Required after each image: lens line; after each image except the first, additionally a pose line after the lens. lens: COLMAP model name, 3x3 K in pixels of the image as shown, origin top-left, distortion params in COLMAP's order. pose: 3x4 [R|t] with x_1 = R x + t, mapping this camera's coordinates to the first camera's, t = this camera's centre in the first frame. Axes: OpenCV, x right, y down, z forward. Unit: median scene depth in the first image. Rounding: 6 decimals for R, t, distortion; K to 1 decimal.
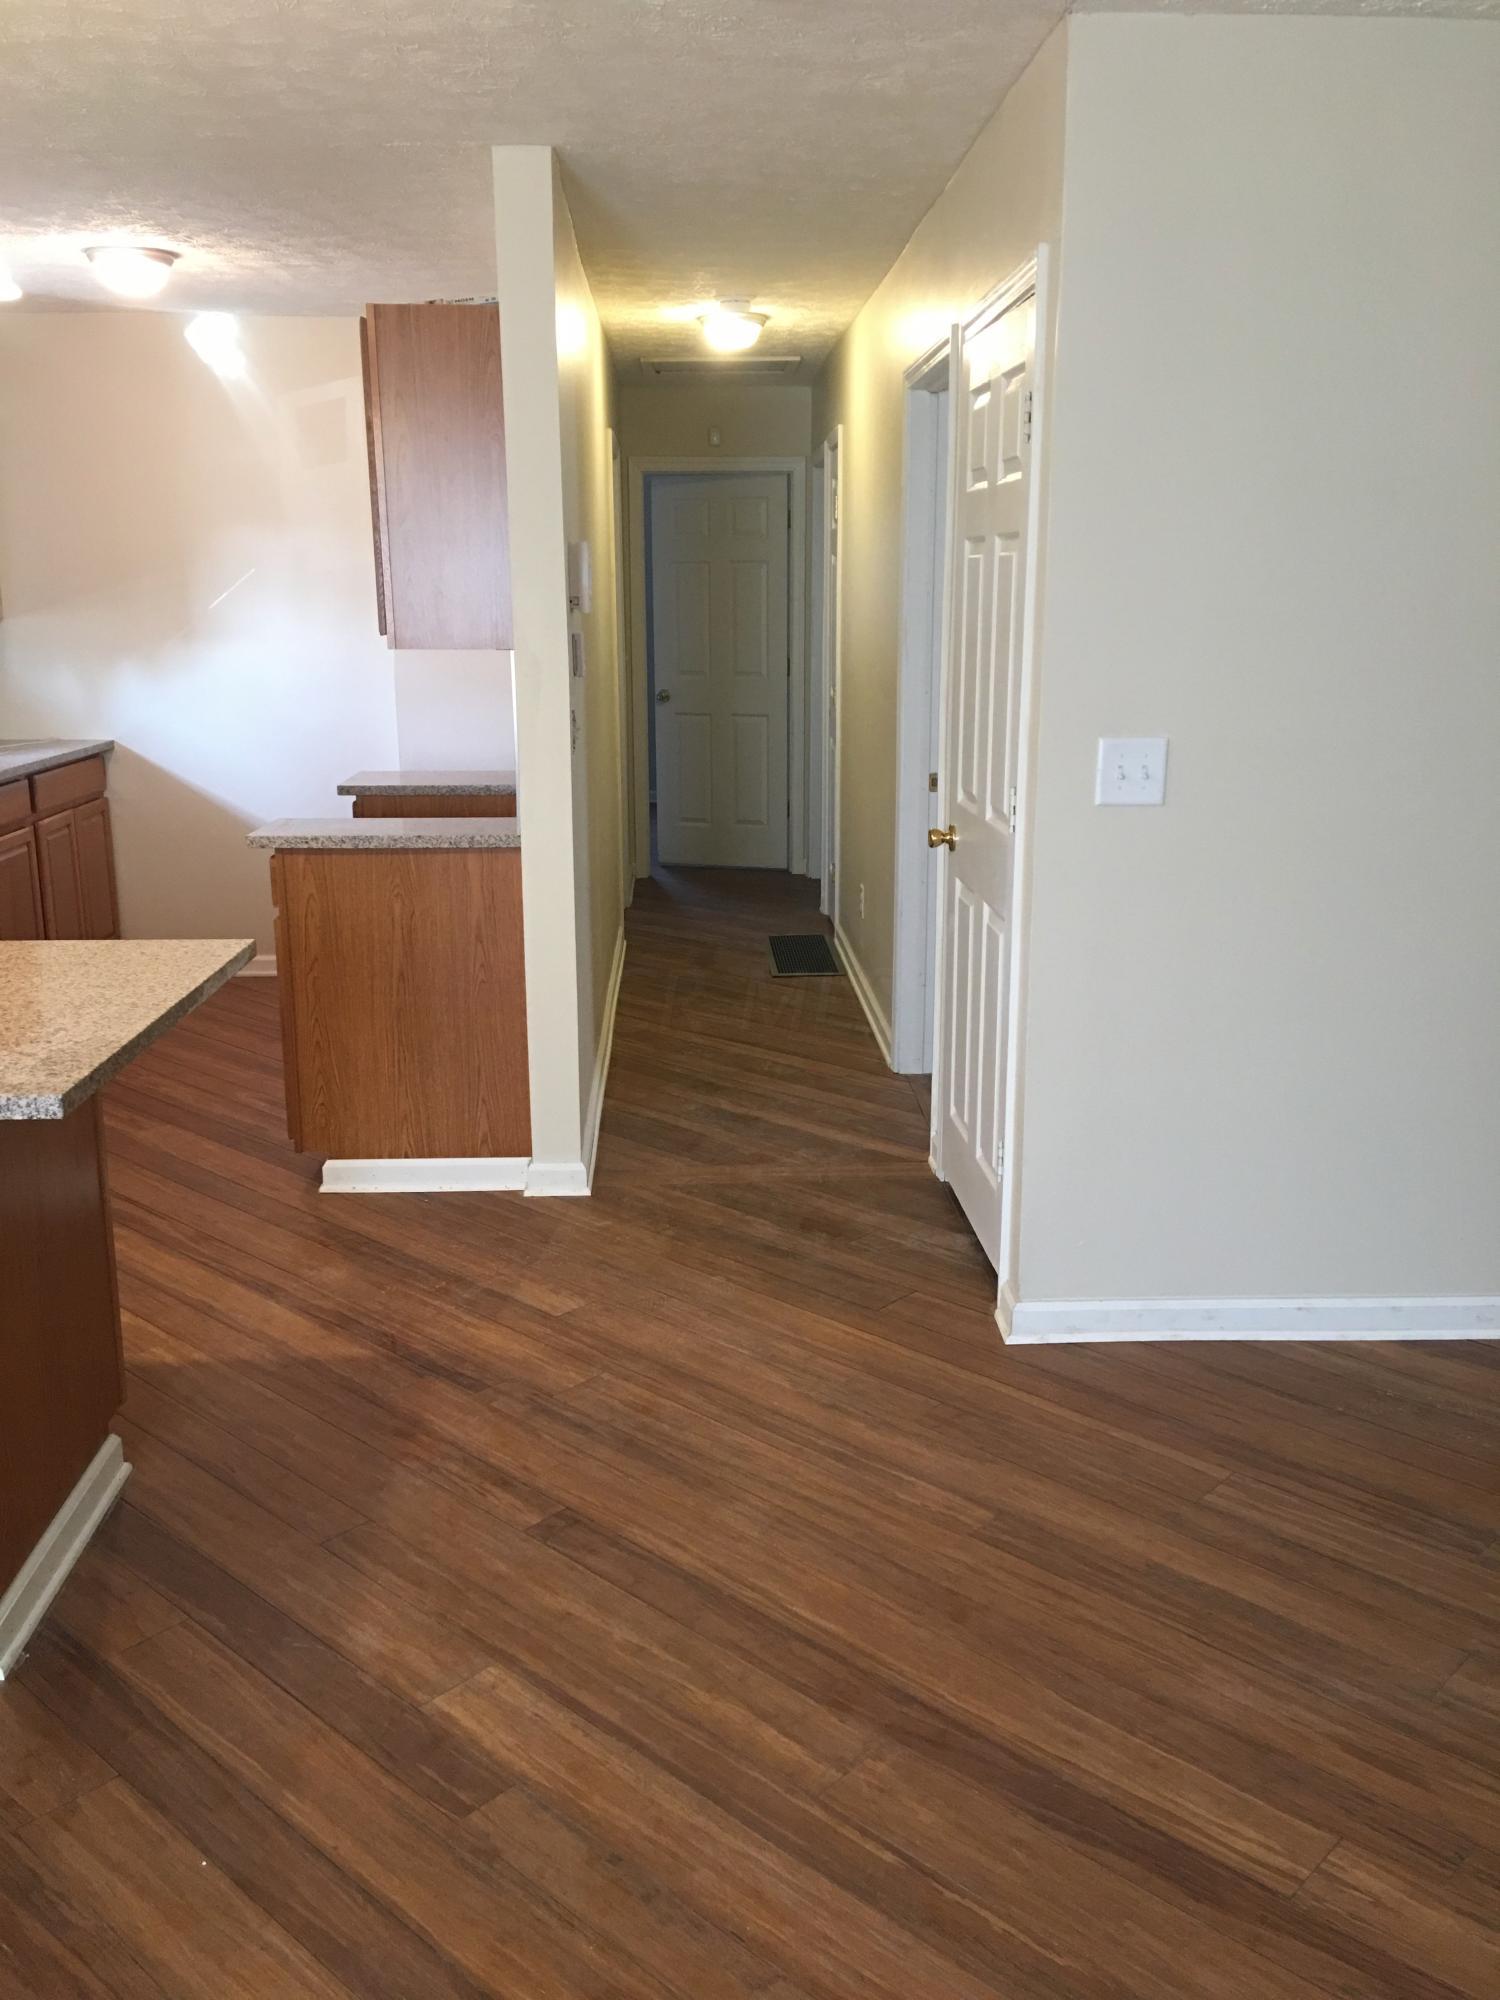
lens RADIAL K [[1695.7, 0, 755.6], [0, 1695.7, 994.8], [0, 0, 1]] dist [0.116195, -0.175735]
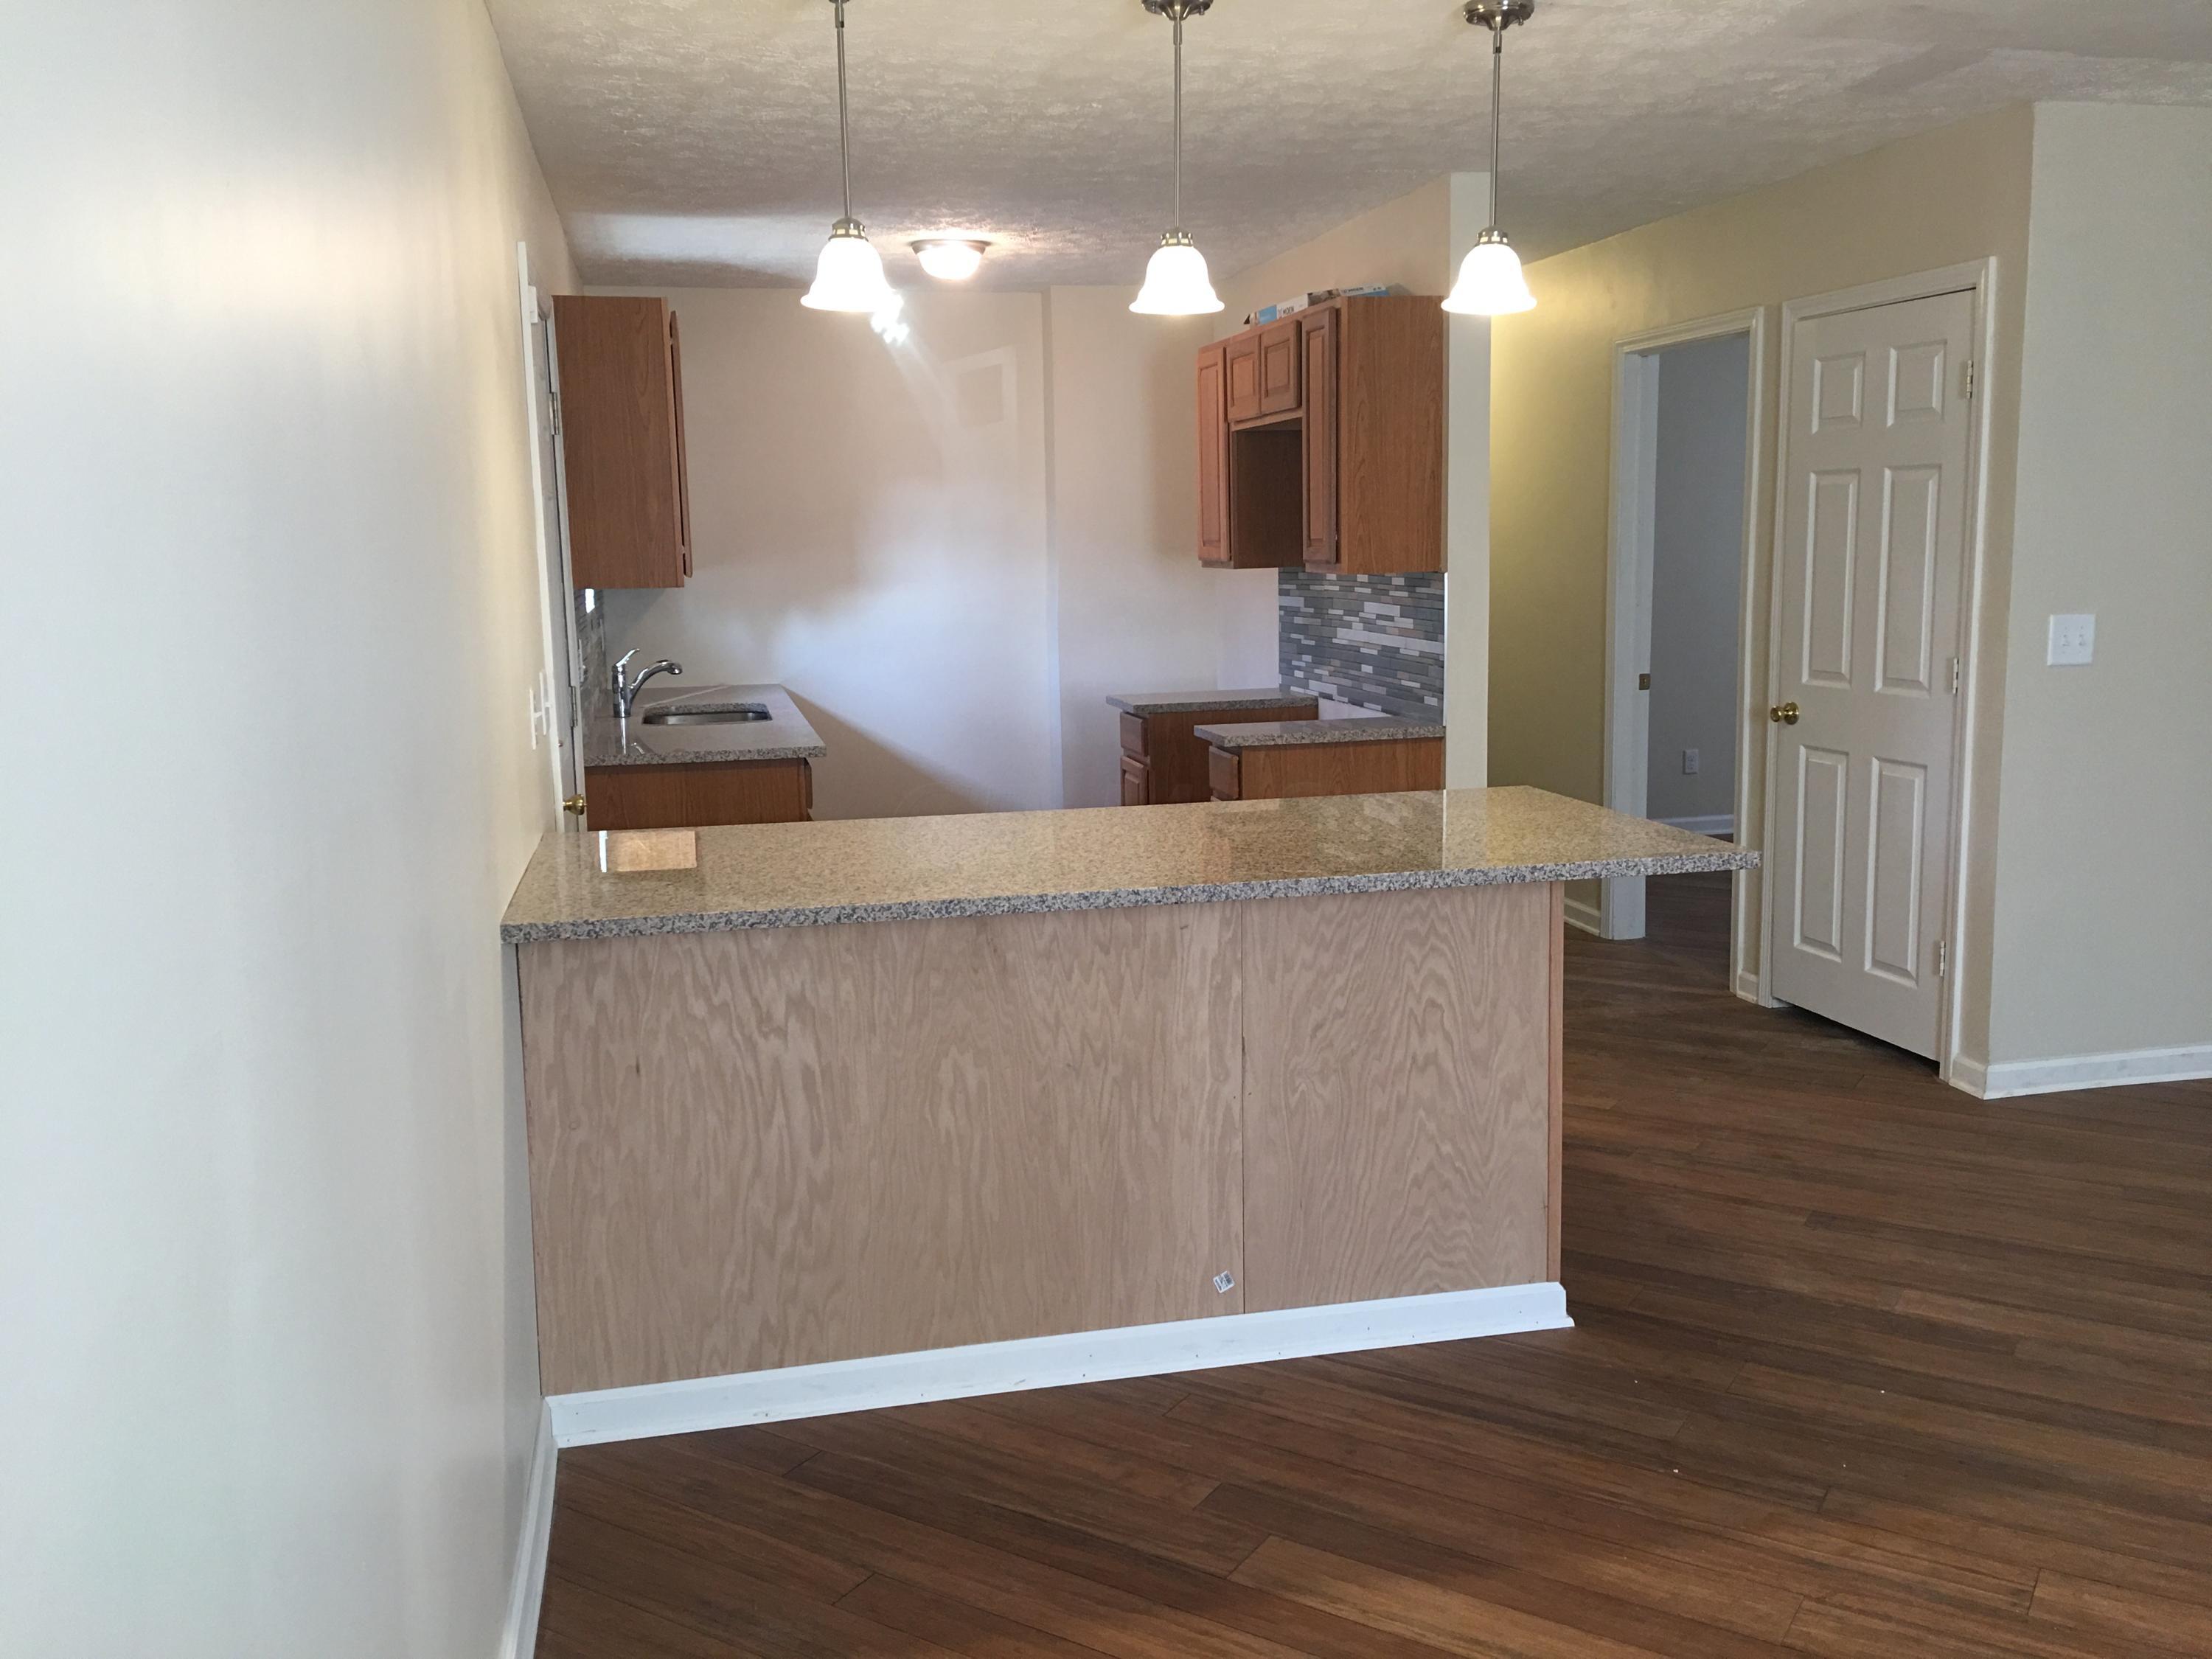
lens RADIAL K [[1875.5, 0, 1099.0], [0, 1875.5, 829.9], [0, 0, 1]] dist [0.116195, -0.175735]
pose [[0.983525, -0.046954, 0.174569, -0.828850], [0.061605, 0.994931, -0.079477, 0.091138], [-0.169952, 0.088922, 0.981432, -0.318563]]
